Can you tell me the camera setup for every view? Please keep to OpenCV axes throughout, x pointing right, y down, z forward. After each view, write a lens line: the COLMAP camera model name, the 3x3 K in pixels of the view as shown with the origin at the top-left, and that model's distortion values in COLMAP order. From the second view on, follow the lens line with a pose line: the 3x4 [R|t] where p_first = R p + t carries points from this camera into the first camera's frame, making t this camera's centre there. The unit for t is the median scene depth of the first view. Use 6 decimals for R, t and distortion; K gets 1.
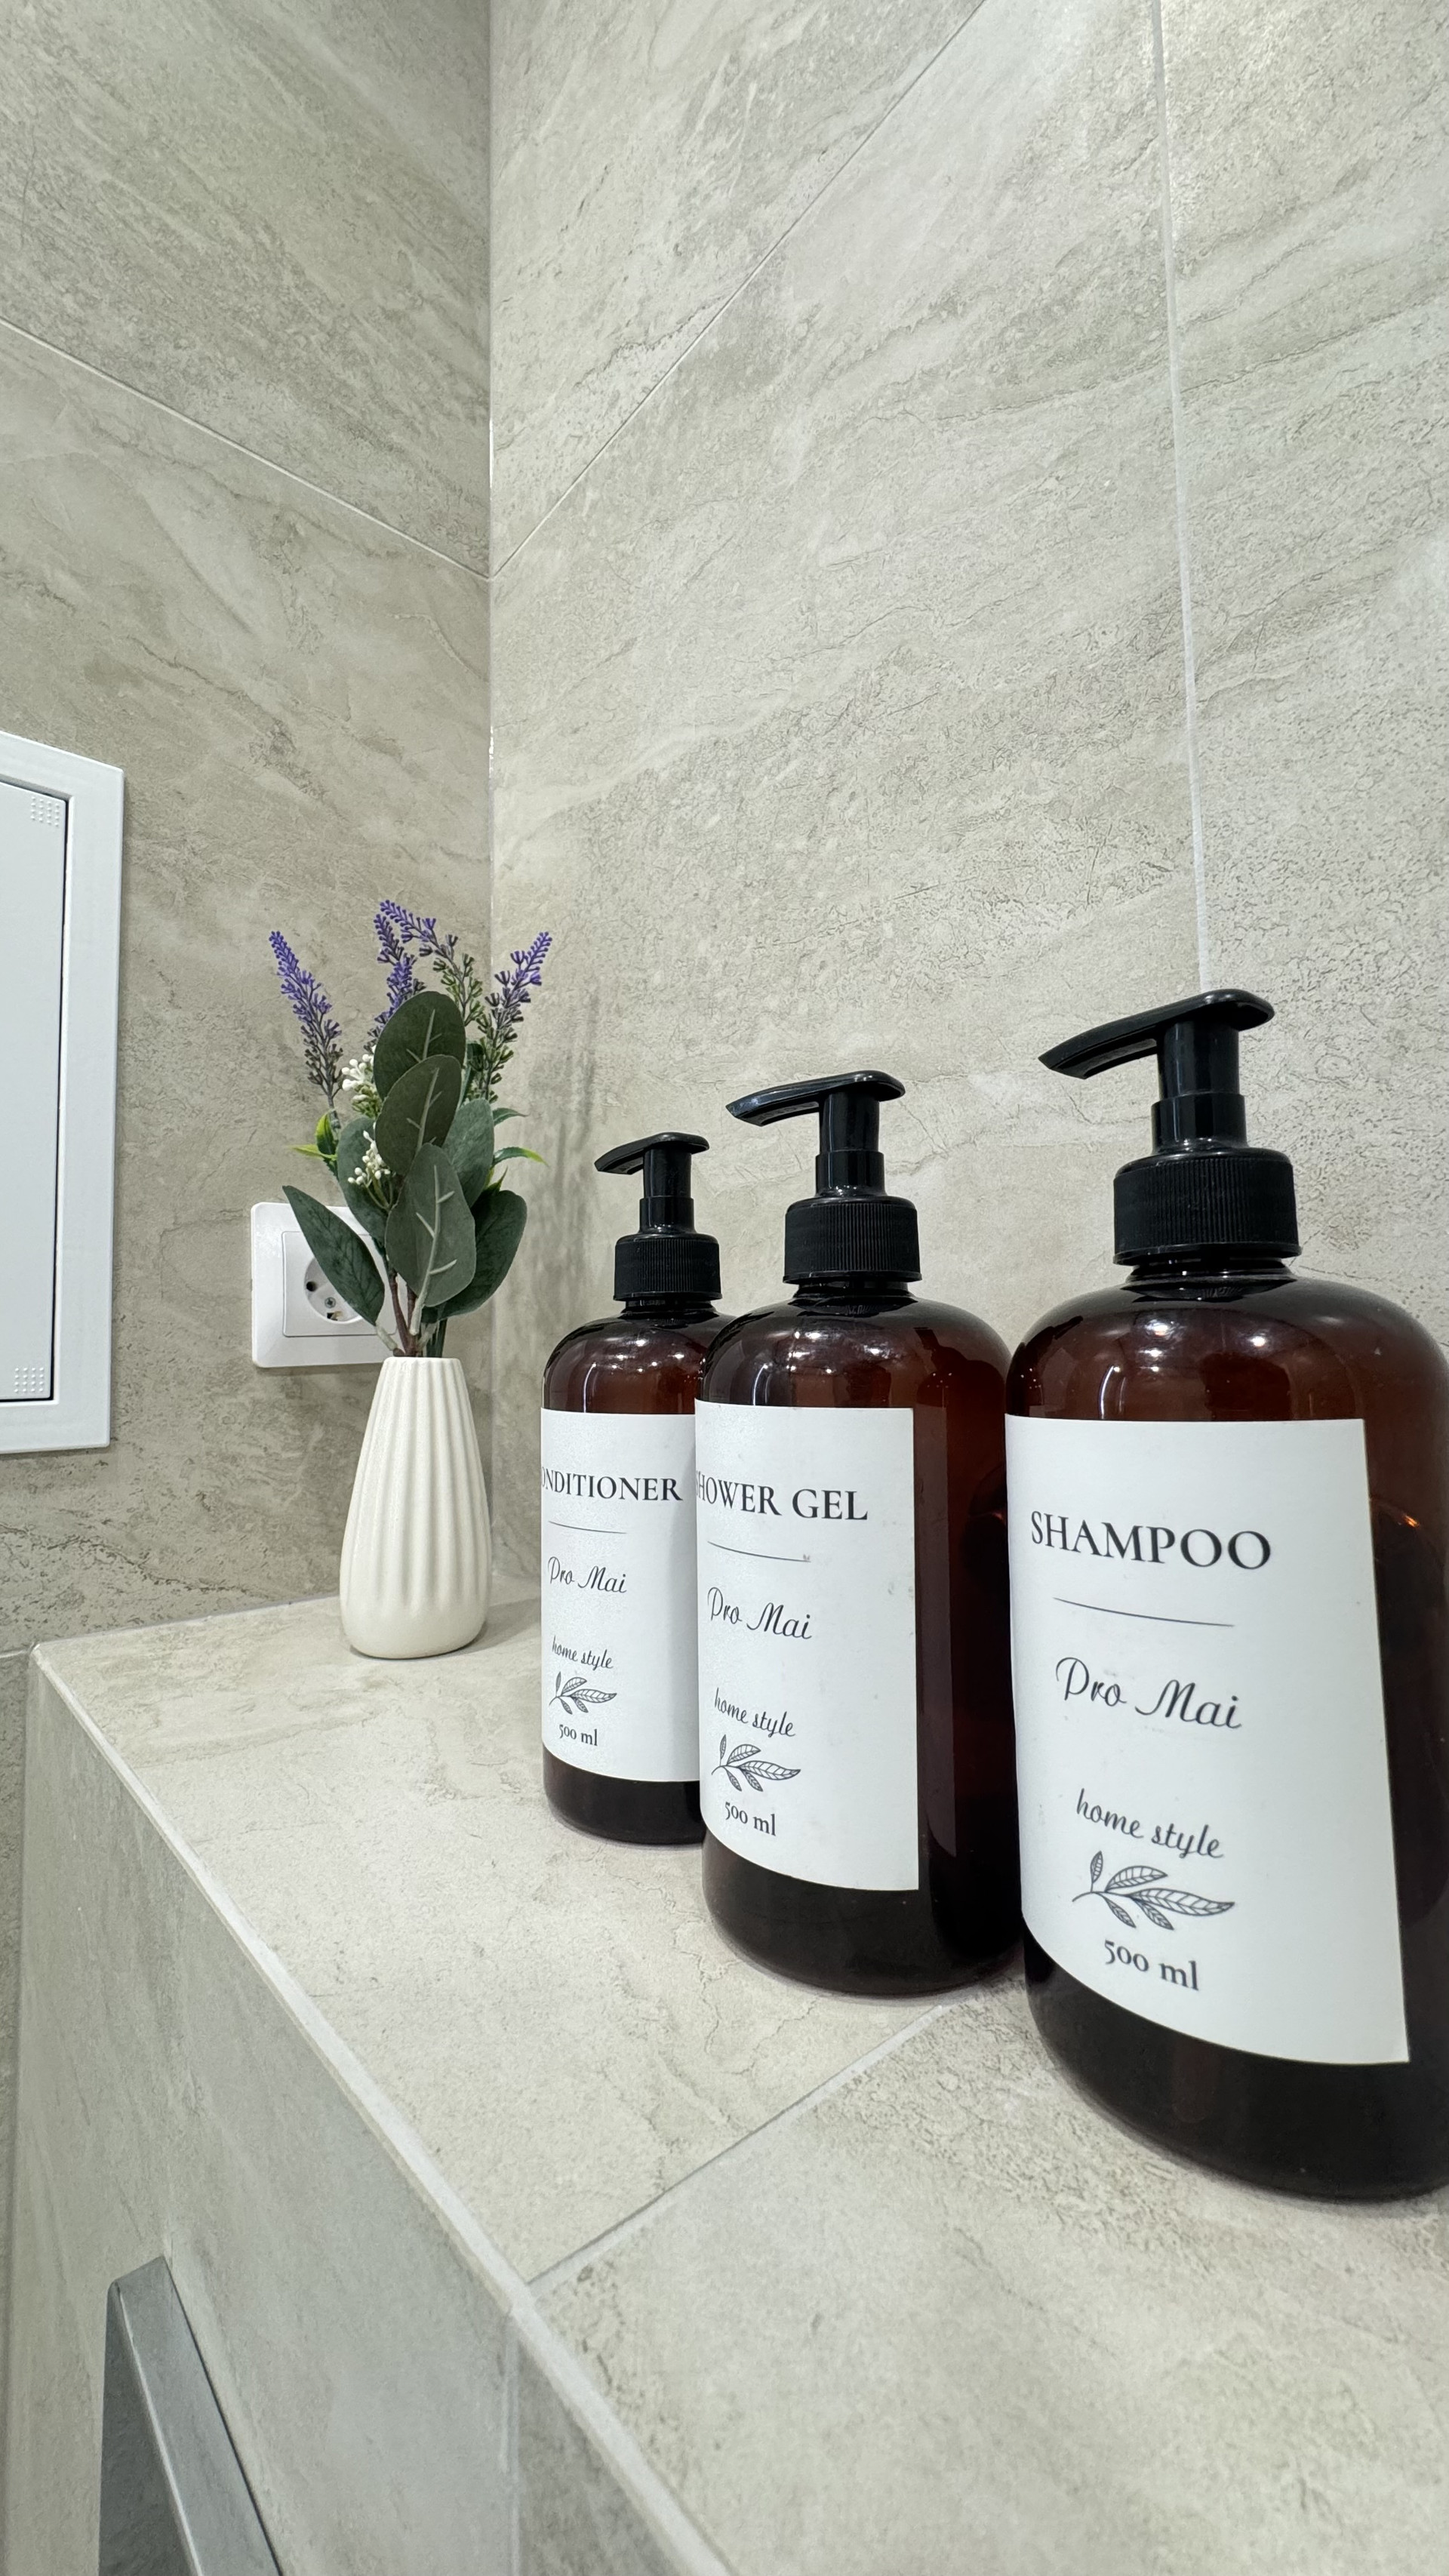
lens RADIAL K [[1025.7, 0, 723.7], [0, 1025.7, 1286.0], [0, 0, 1]] dist [-0.000696, 0.000340]
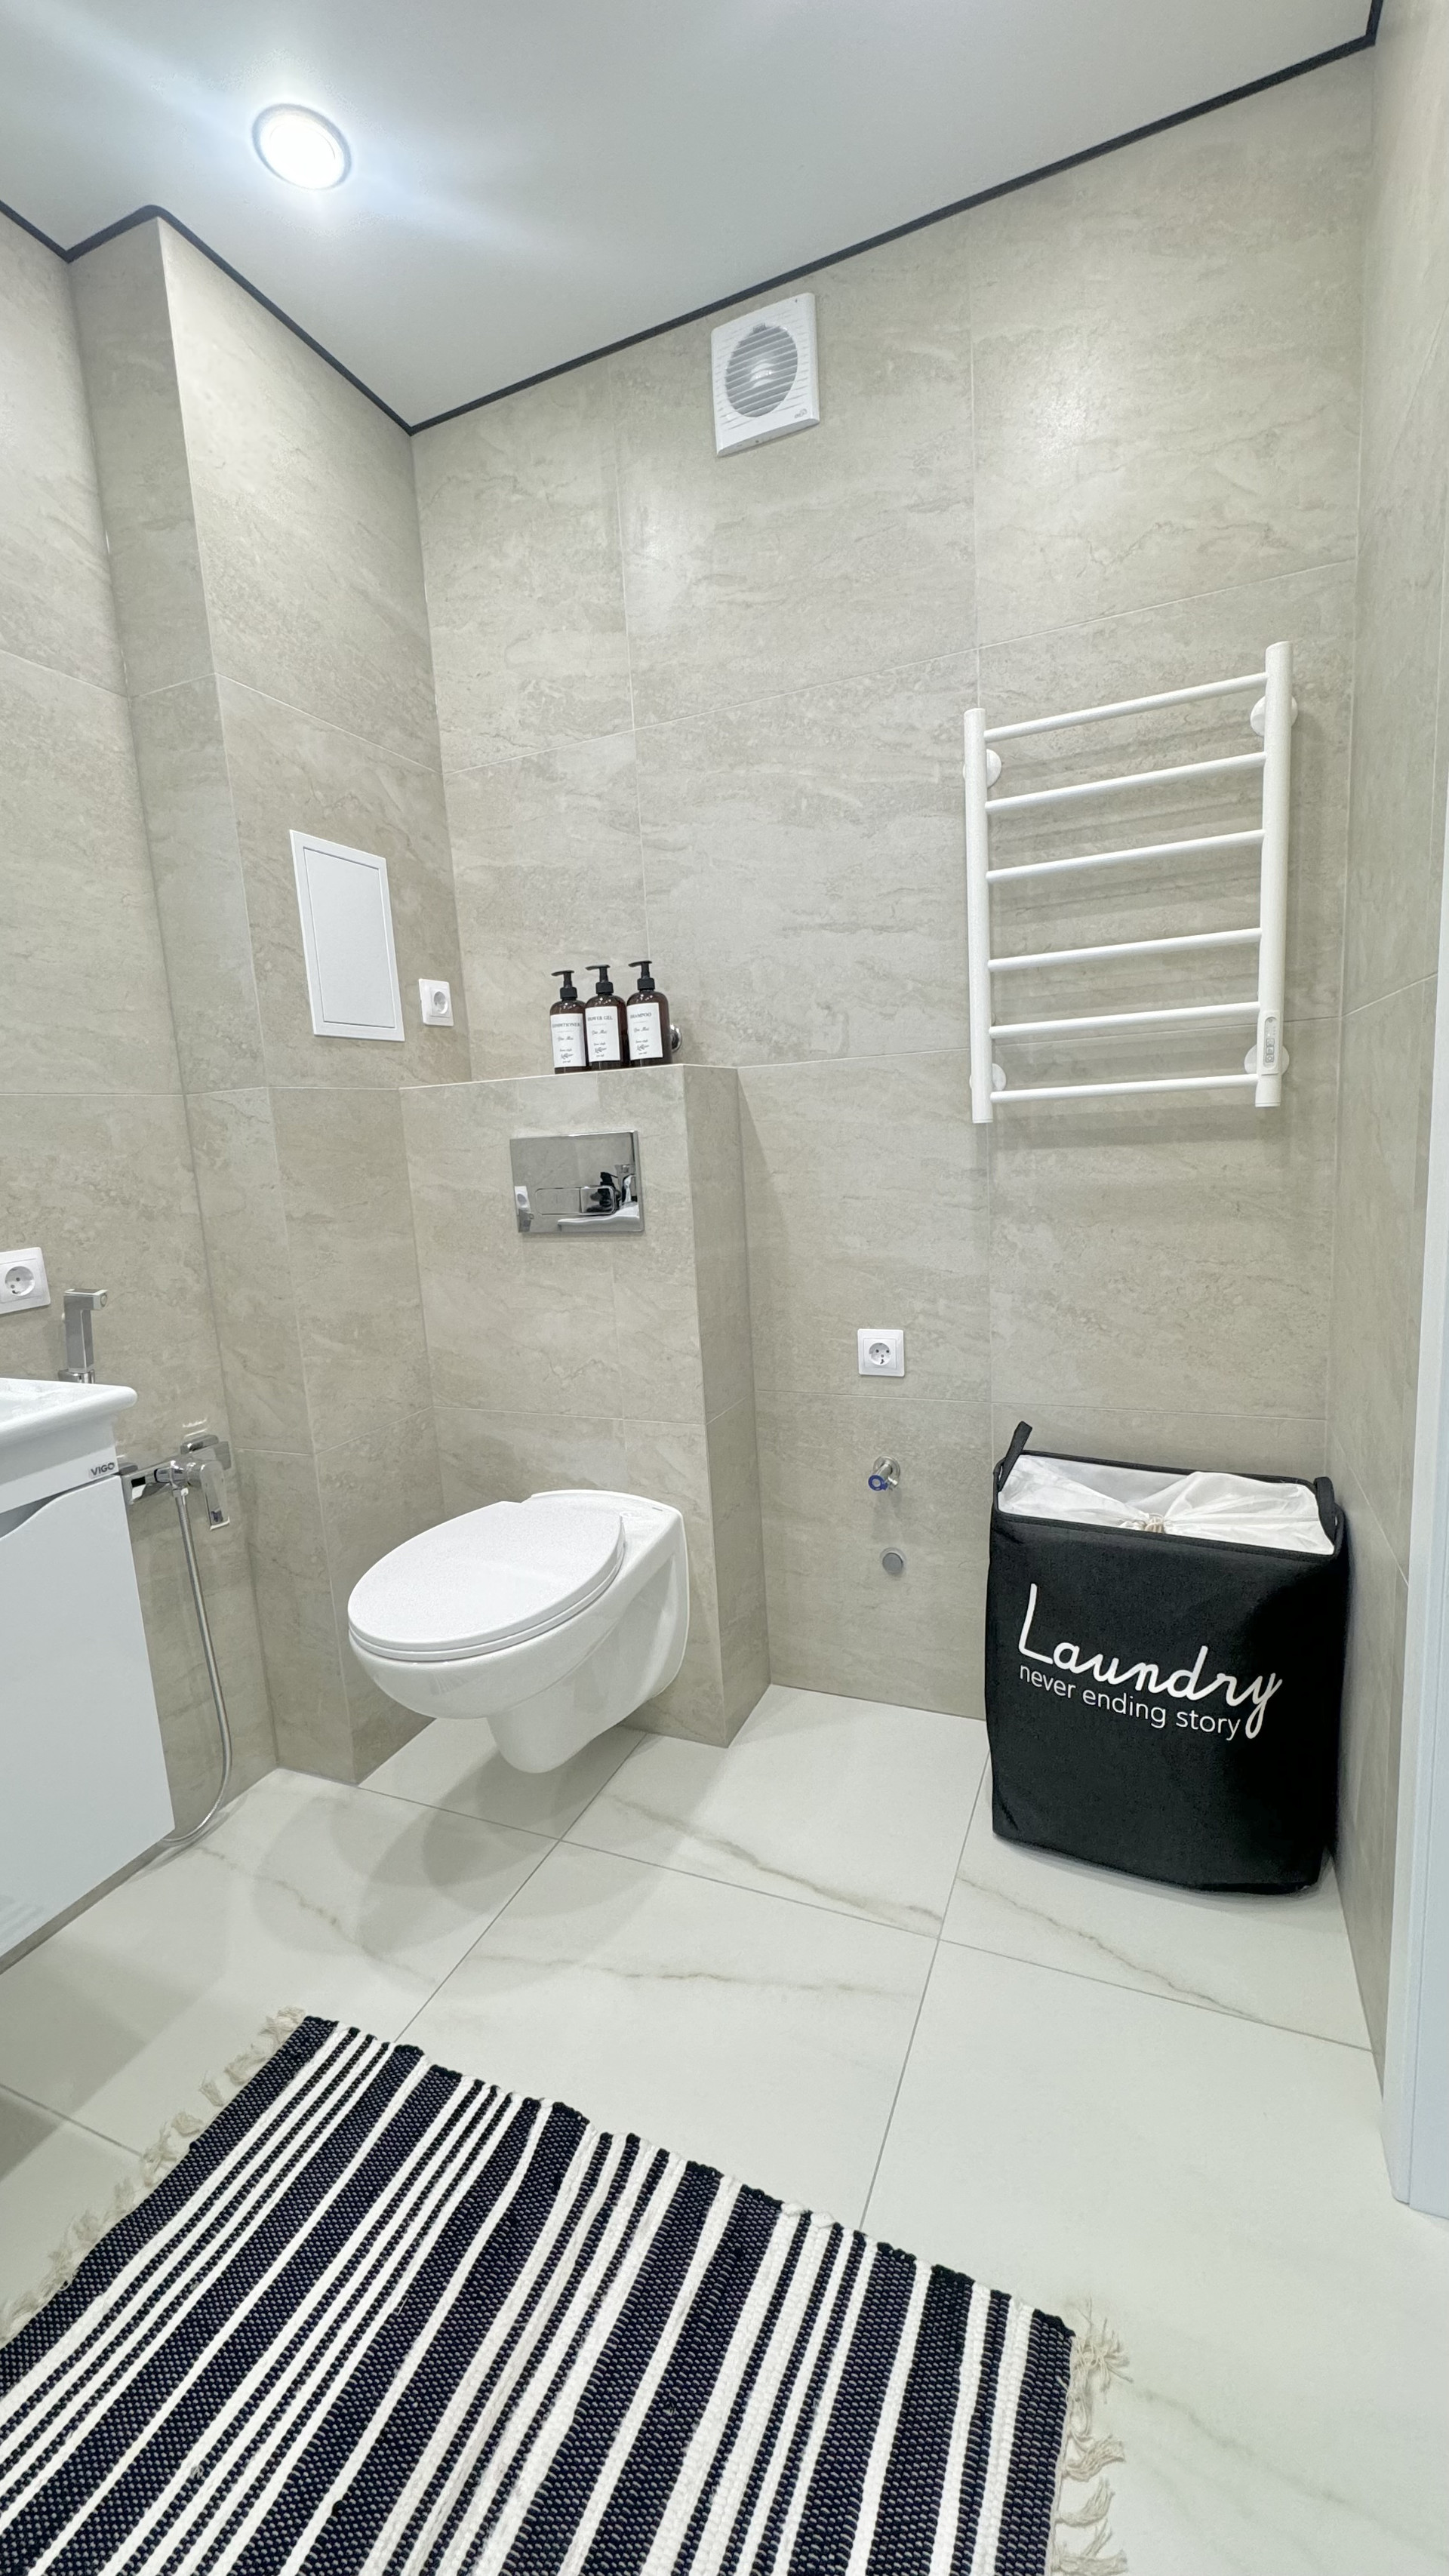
lens RADIAL K [[1022.4, 0, 728.0], [0, 1022.4, 1287.1], [0, 0, 1]] dist [-0.001845, -0.000088]
pose [[0.897650, -0.103819, 0.428306, -1.237957], [0.015246, 0.978591, 0.205251, 0.288375], [-0.440445, -0.177714, 0.880015, -3.166892]]
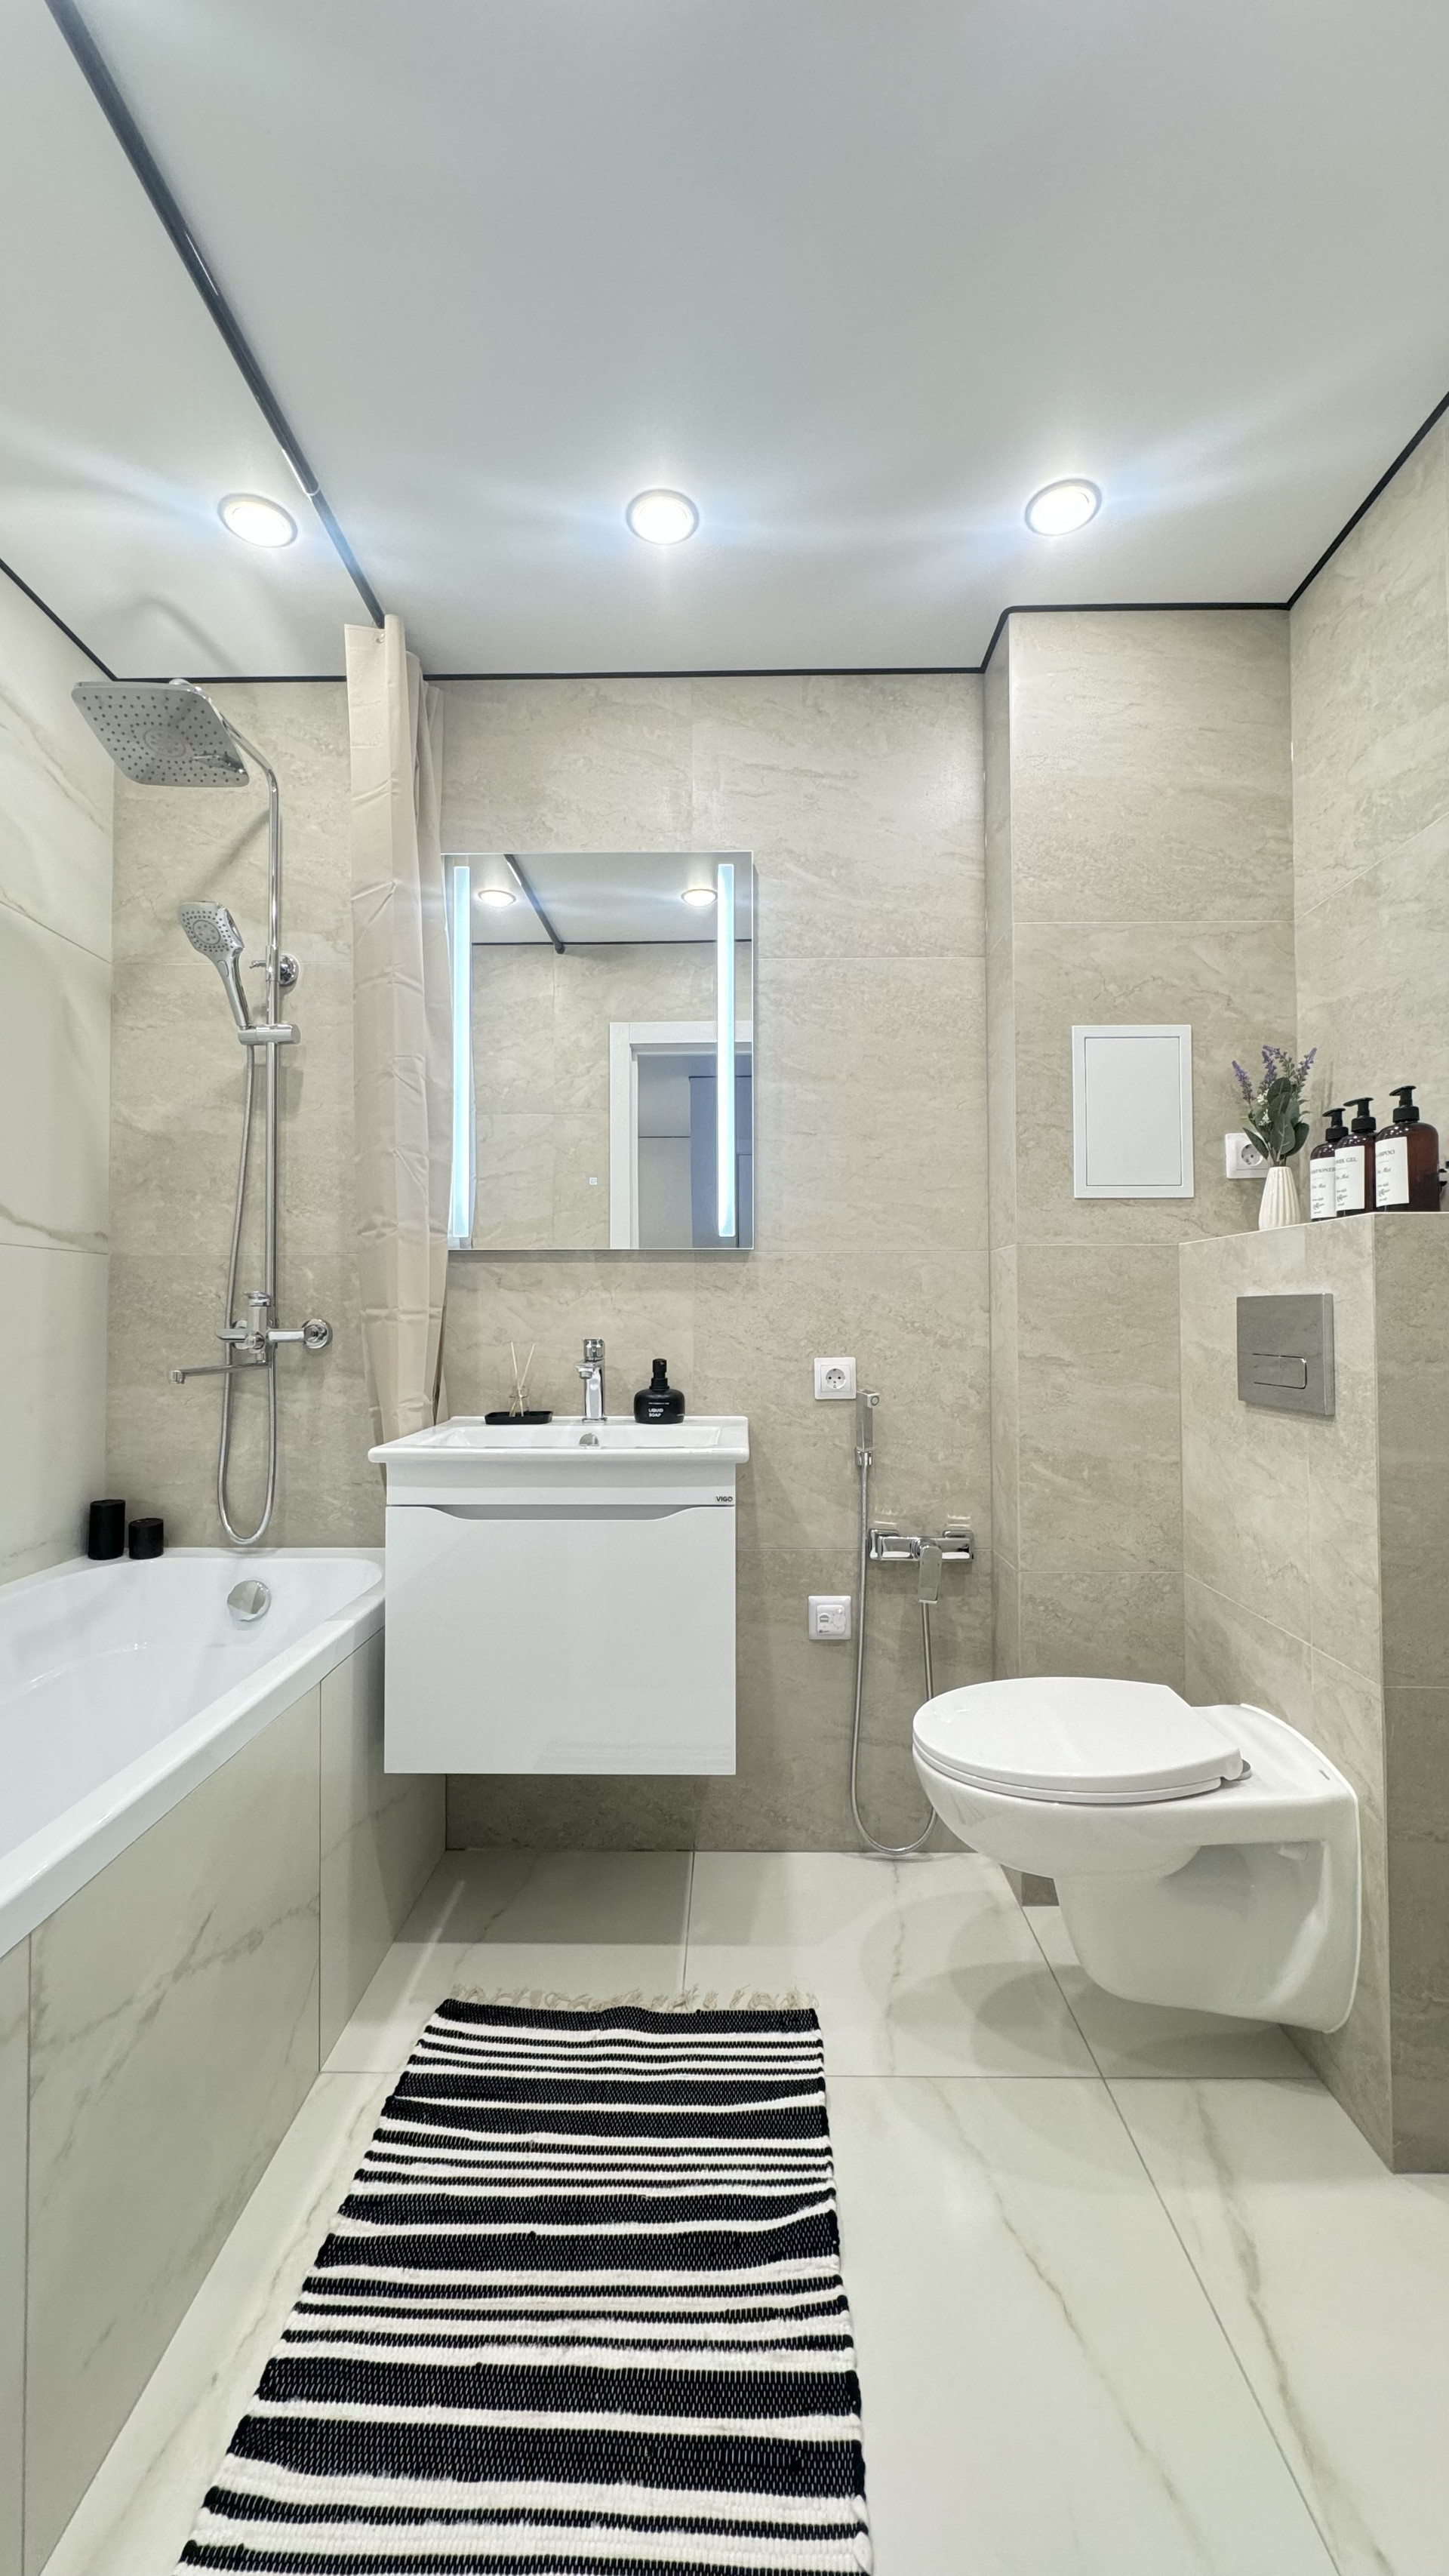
lens RADIAL K [[1025.7, 0, 723.7], [0, 1025.7, 1286.0], [0, 0, 1]] dist [-0.000696, 0.000340]
pose [[0.745829, -0.004716, -0.666121, 0.686062], [0.032475, 0.999043, 0.029289, 0.317243], [0.665345, -0.043477, 0.745269, -3.154906]]
